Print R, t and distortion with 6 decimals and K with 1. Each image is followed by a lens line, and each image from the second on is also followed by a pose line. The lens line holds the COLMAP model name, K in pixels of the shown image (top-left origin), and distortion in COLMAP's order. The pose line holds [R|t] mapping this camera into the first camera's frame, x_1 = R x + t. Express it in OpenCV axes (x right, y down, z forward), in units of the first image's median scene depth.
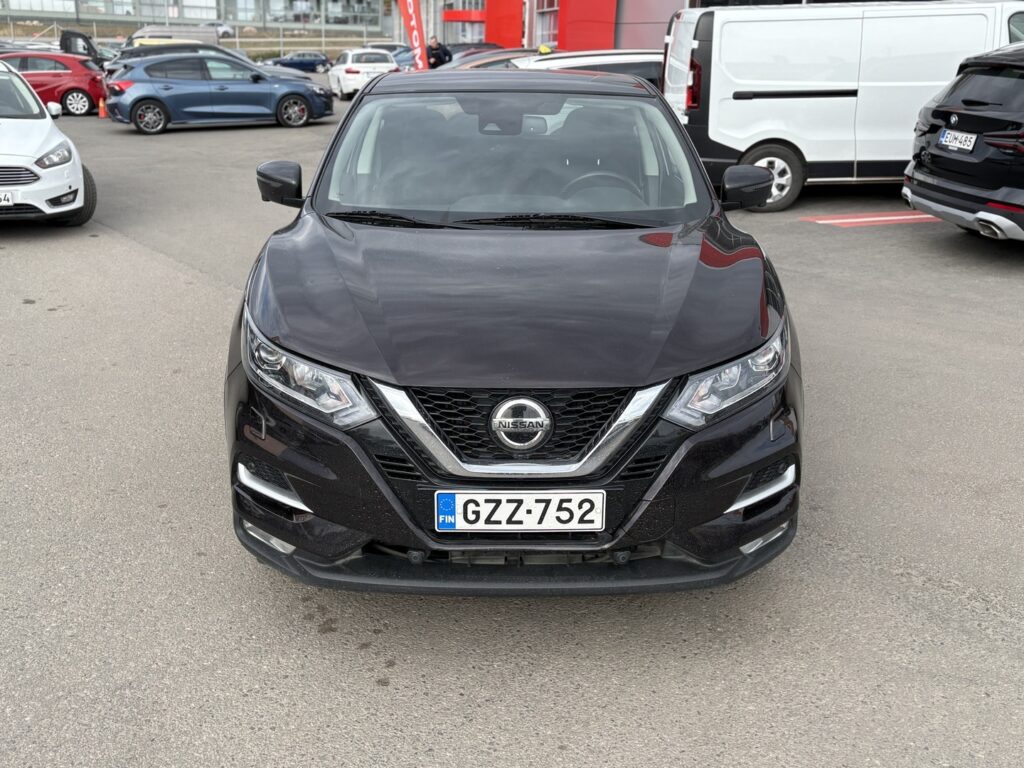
lens RADIAL K [[1006.4, 0, 505.0], [0, 1006.4, 362.9], [0, 0, 1]] dist [0.019450, 0.023771]
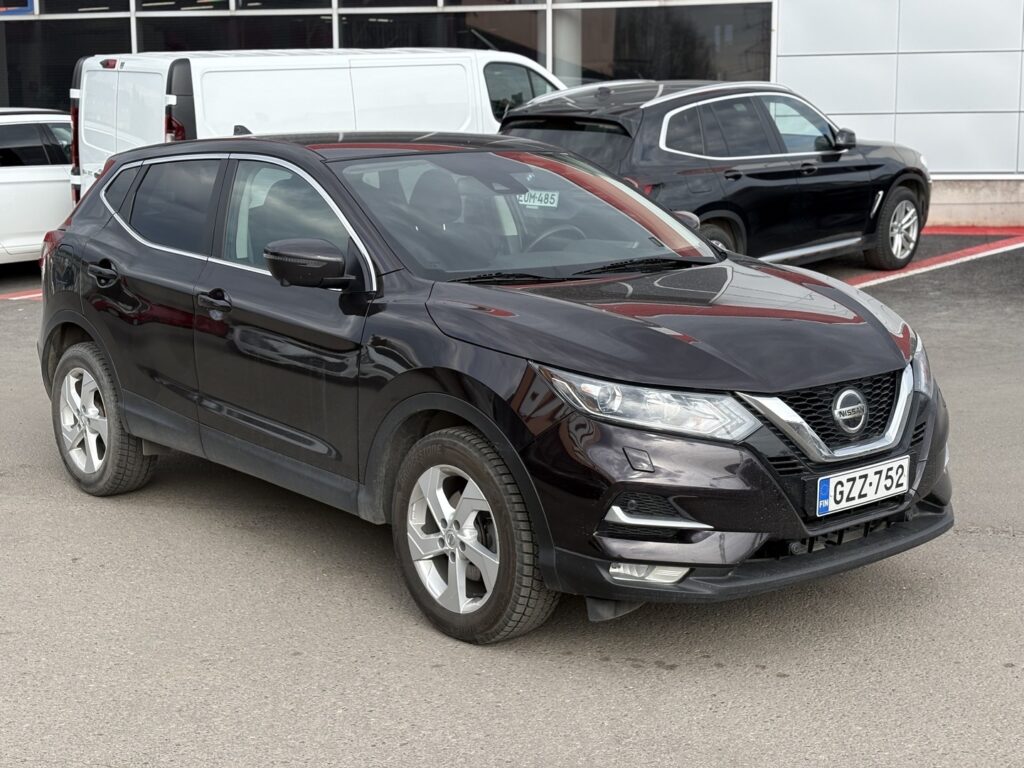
lens RADIAL K [[1497.1, 0, 512.0], [0, 1497.1, 384.0], [0, 0, 1]] dist [0.206221, -0.656901]
pose [[0.773041, -0.128954, 0.621111, -1.370234], [0.202211, 0.978136, -0.048594, 0.034835], [-0.601265, 0.163160, 0.782215, -0.143362]]
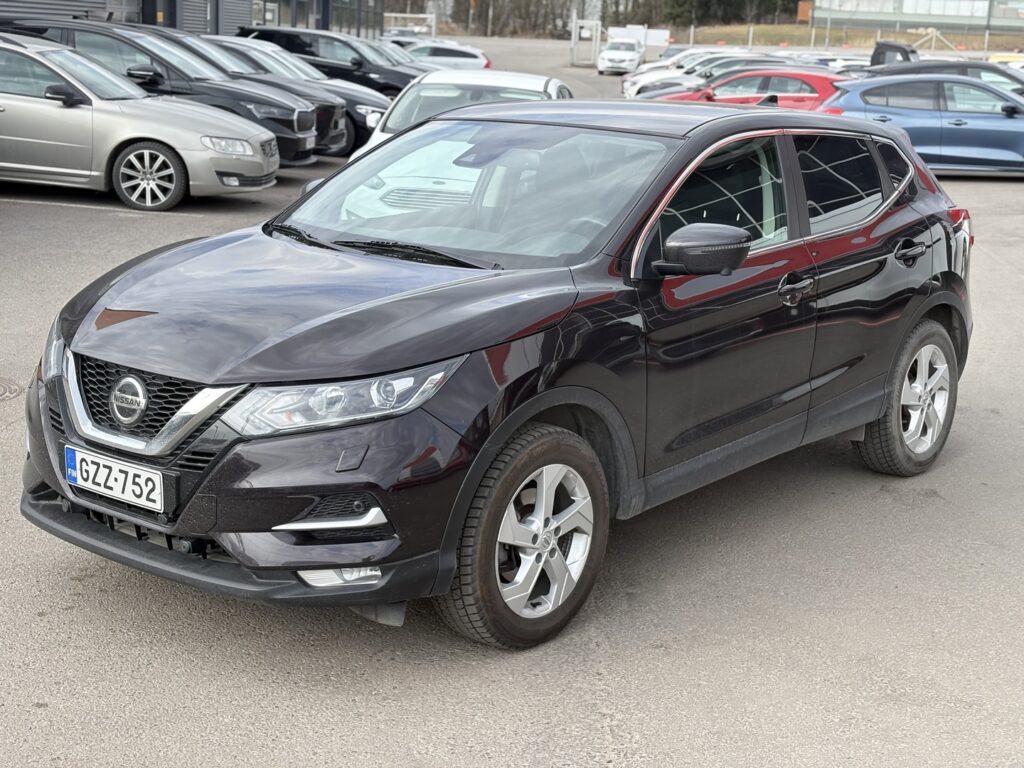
lens RADIAL K [[1497.1, 0, 512.0], [0, 1497.1, 384.0], [0, 0, 1]] dist [0.206221, -0.656901]
pose [[0.771371, 0.155834, -0.617011, 1.356487], [-0.214077, 0.976591, -0.020983, -0.012196], [0.599297, 0.148273, 0.786675, -0.057559]]
